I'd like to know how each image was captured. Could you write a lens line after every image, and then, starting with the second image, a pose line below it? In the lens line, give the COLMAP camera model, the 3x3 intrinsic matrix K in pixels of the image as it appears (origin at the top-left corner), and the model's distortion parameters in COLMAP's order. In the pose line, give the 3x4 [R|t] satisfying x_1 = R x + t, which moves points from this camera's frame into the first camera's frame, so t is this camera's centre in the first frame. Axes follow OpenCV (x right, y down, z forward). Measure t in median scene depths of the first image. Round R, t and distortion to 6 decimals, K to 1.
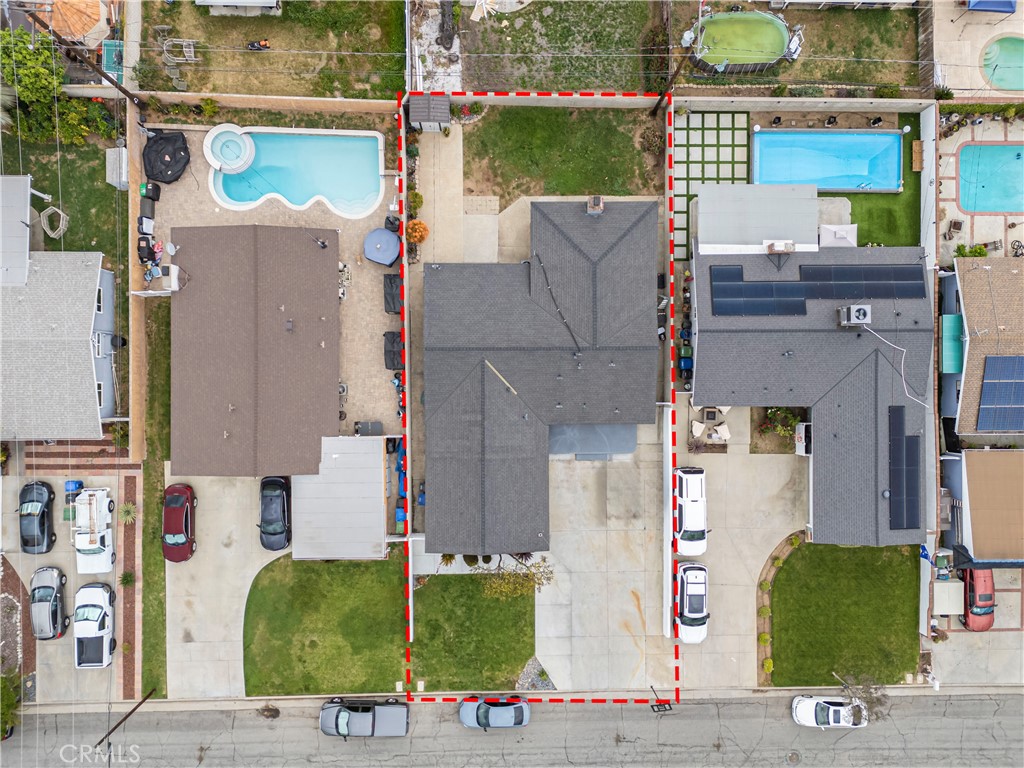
lens RADIAL K [[751.4, 0, 509.0], [0, 751.4, 383.0], [0, 0, 1]] dist [0.060478, -0.054302]
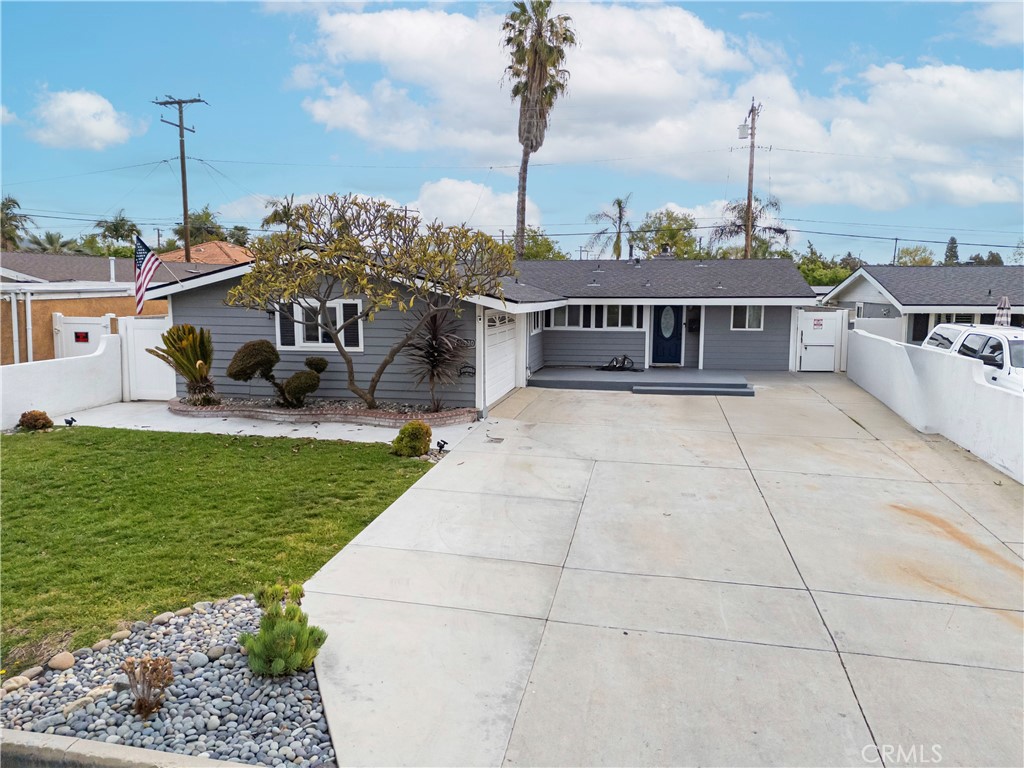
lens RADIAL K [[751.4, 0, 509.0], [0, 751.4, 383.0], [0, 0, 1]] dist [0.060478, -0.054302]
pose [[0.980276, 0.004312, -0.197589, 0.103605], [-0.196454, 0.130438, -0.971798, 0.490045], [0.021583, 0.991447, 0.128712, 0.945798]]
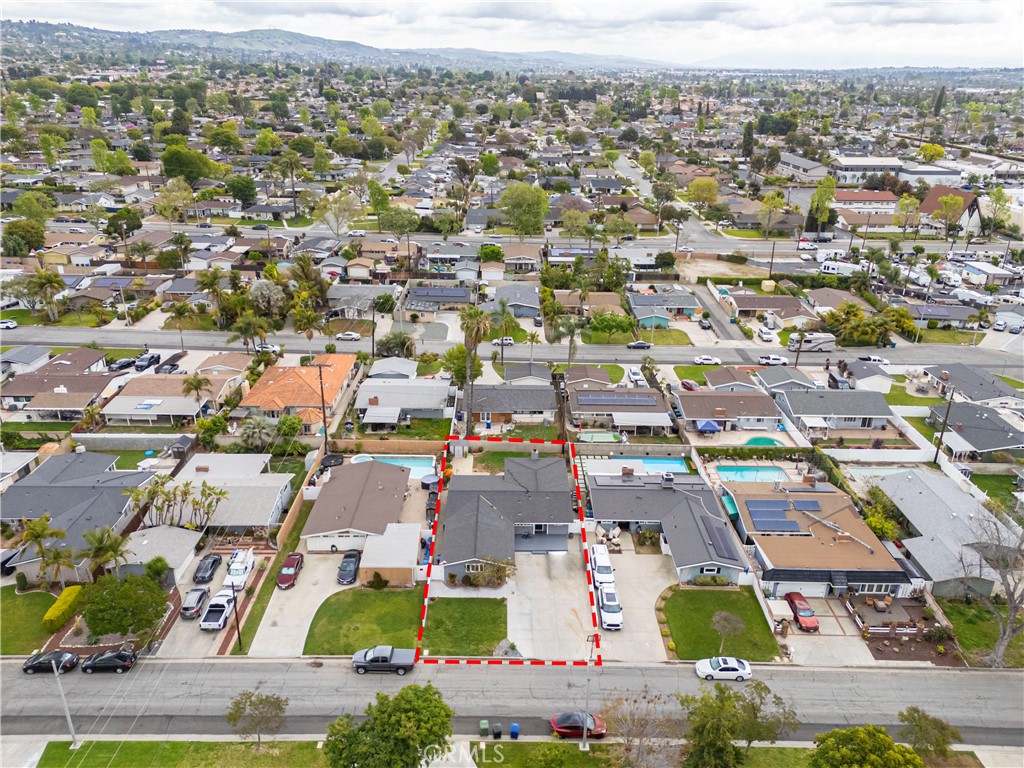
lens RADIAL K [[751.4, 0, 509.0], [0, 751.4, 383.0], [0, 0, 1]] dist [0.060478, -0.054302]
pose [[0.999860, -0.014835, -0.007689, 0.056194], [-0.001164, 0.397186, -0.917737, 1.492363], [0.016668, 0.917618, 0.397113, -0.016623]]
